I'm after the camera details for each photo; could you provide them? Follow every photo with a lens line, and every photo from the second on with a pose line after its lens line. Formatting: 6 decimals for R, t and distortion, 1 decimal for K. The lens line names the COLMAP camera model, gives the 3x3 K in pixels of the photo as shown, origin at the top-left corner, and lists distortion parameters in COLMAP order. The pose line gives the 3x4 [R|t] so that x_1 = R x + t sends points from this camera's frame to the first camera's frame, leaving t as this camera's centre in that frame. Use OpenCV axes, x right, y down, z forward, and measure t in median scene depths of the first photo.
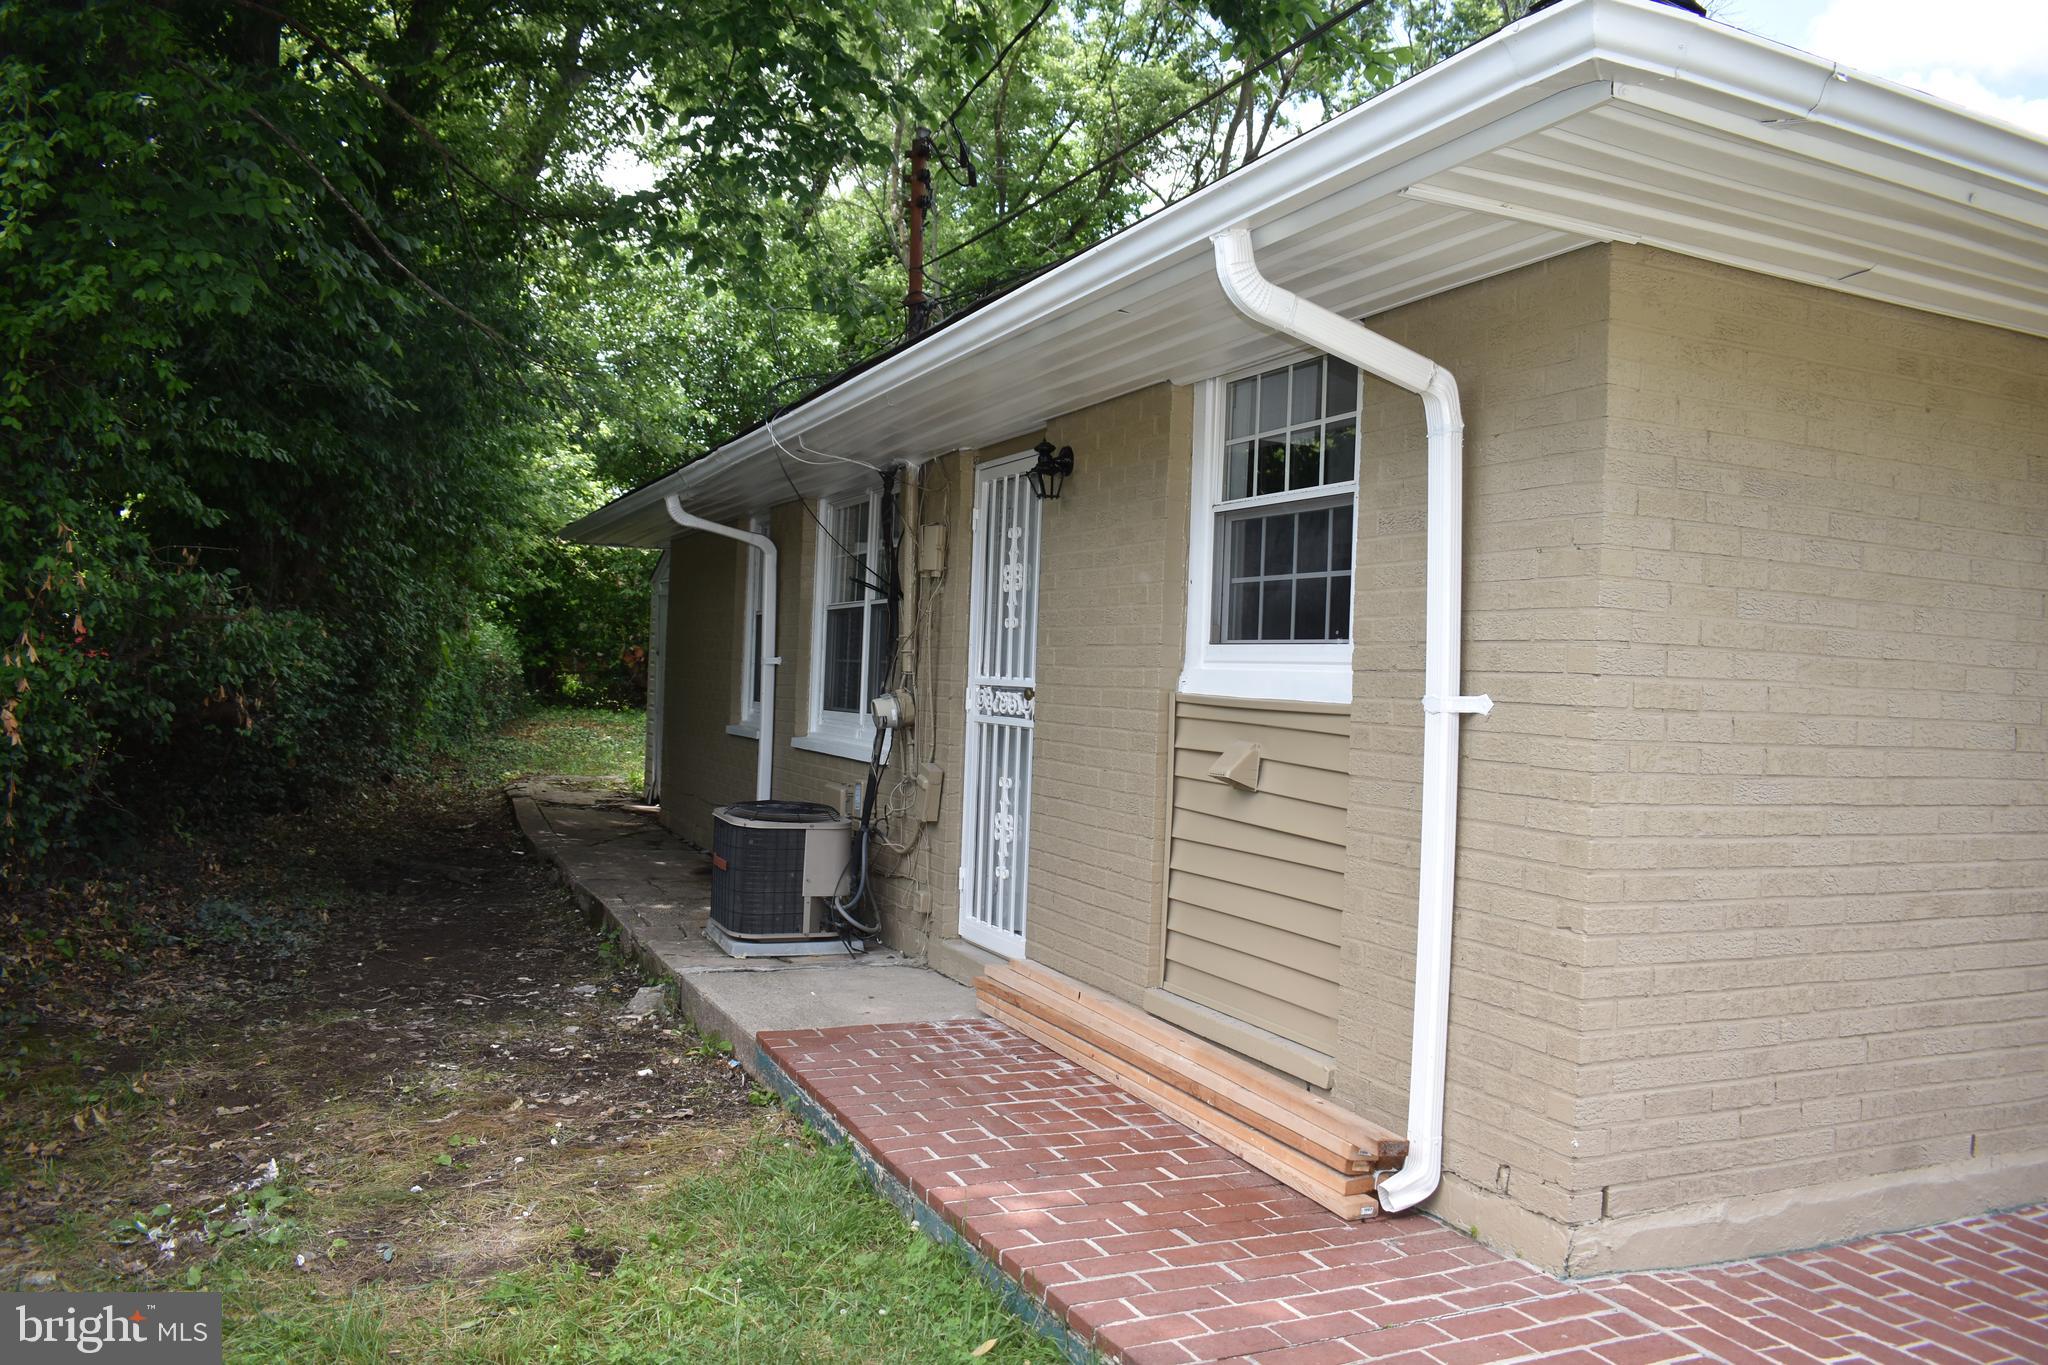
lens RADIAL K [[1607.5, 0, 1023.3], [0, 1607.5, 673.2], [0, 0, 1]] dist [-0.095344, 0.016902]
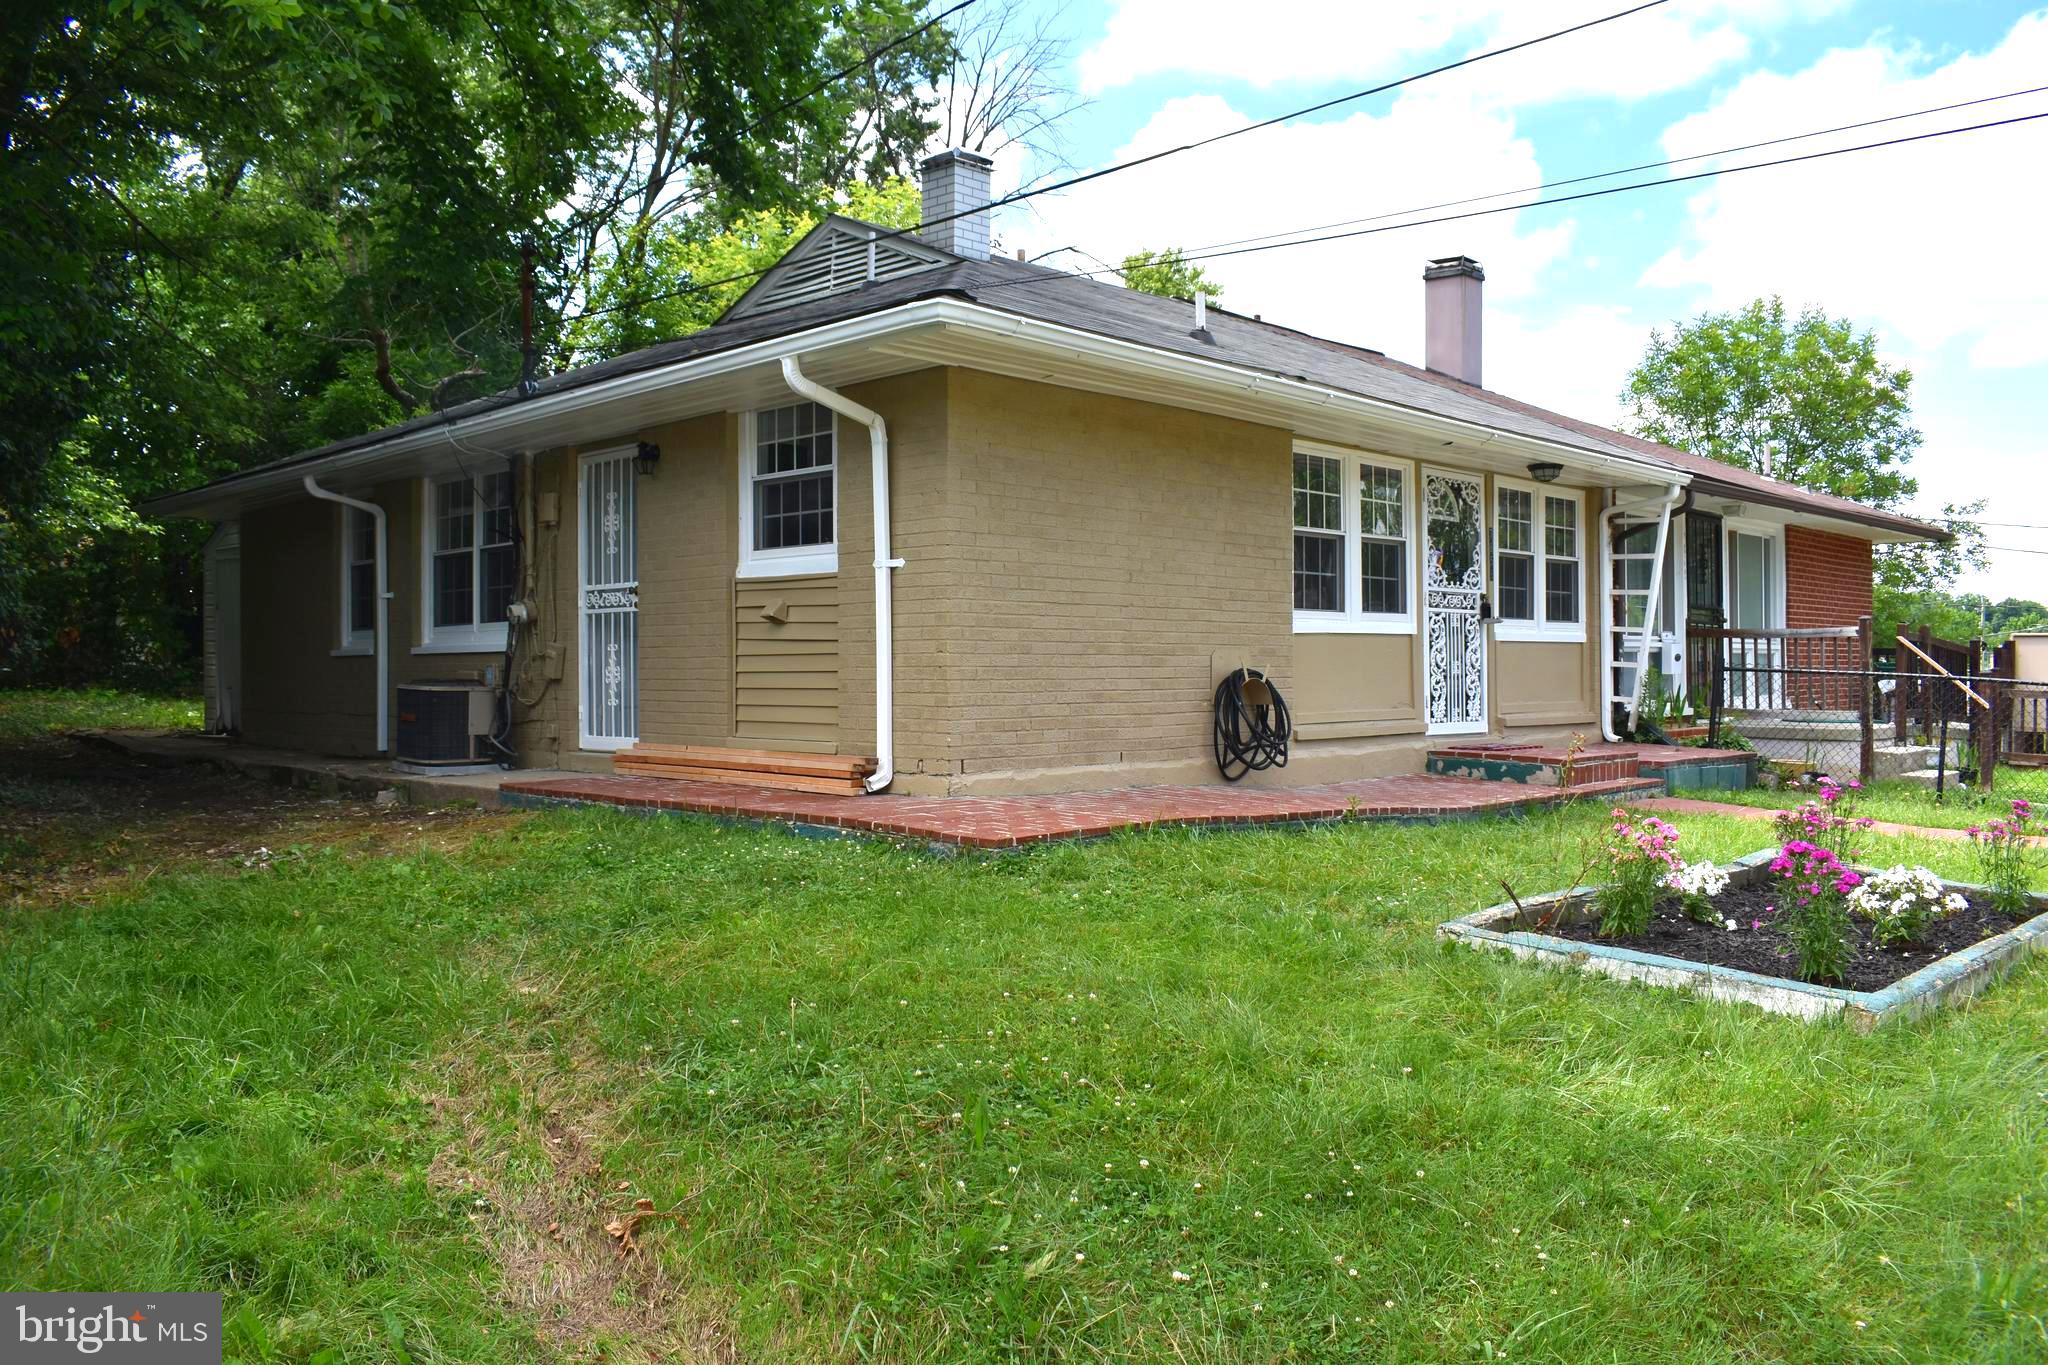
lens RADIAL K [[1605.4, 0, 1022.2], [0, 1605.4, 675.0], [0, 0, 1]] dist [-0.094645, 0.014131]
pose [[0.926162, -0.045161, 0.374412, -0.335702], [0.040257, 0.998970, 0.020913, 0.112456], [-0.374971, -0.004296, 0.927027, -0.960607]]
